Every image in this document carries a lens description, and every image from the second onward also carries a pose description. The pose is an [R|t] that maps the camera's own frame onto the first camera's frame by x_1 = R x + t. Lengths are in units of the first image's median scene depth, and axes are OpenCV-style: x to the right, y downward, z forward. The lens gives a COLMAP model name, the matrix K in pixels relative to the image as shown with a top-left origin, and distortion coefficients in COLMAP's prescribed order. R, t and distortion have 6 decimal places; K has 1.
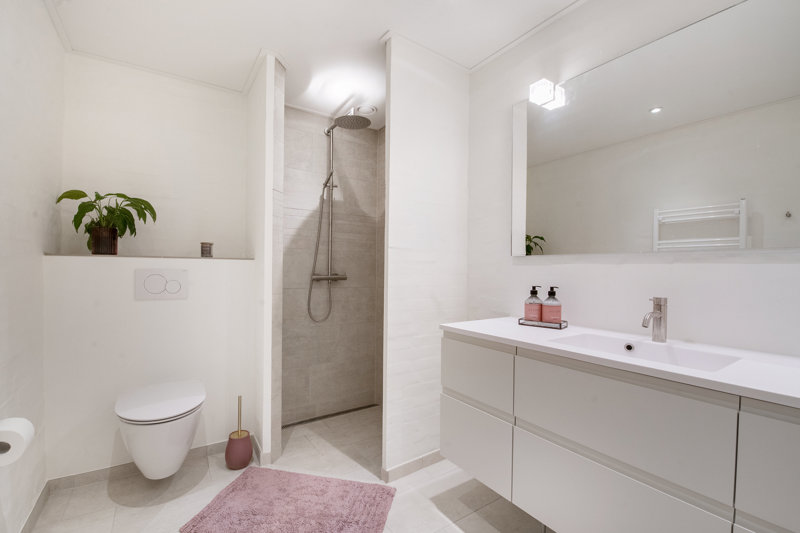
lens RADIAL K [[355.9, 0, 399.5], [0, 355.9, 260.5], [0, 0, 1]] dist [0.002318, 0.000256]
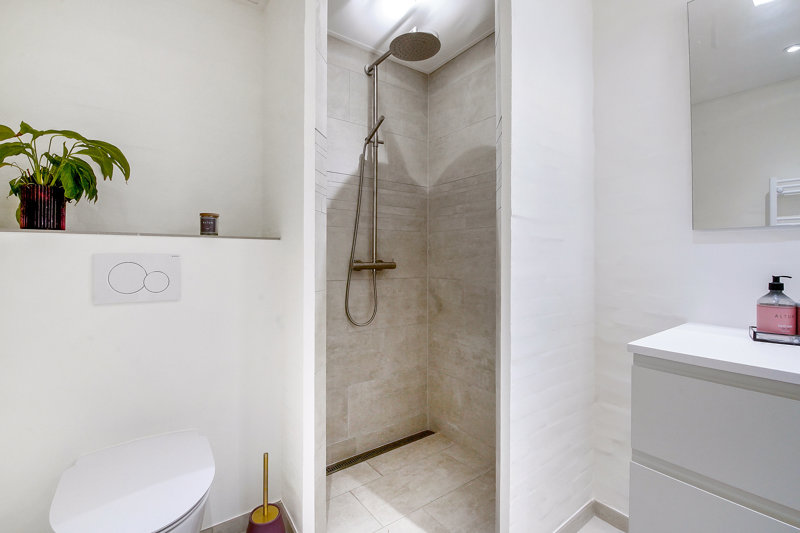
lens RADIAL K [[352.6, 0, 400.8], [0, 352.6, 247.3], [0, 0, 1]] dist [-0.001129, -0.000605]
pose [[0.999139, -0.005900, 0.041076, -0.170643], [0.006109, 0.999969, -0.004975, 0.014113], [-0.041045, 0.005221, 0.999144, 0.266366]]
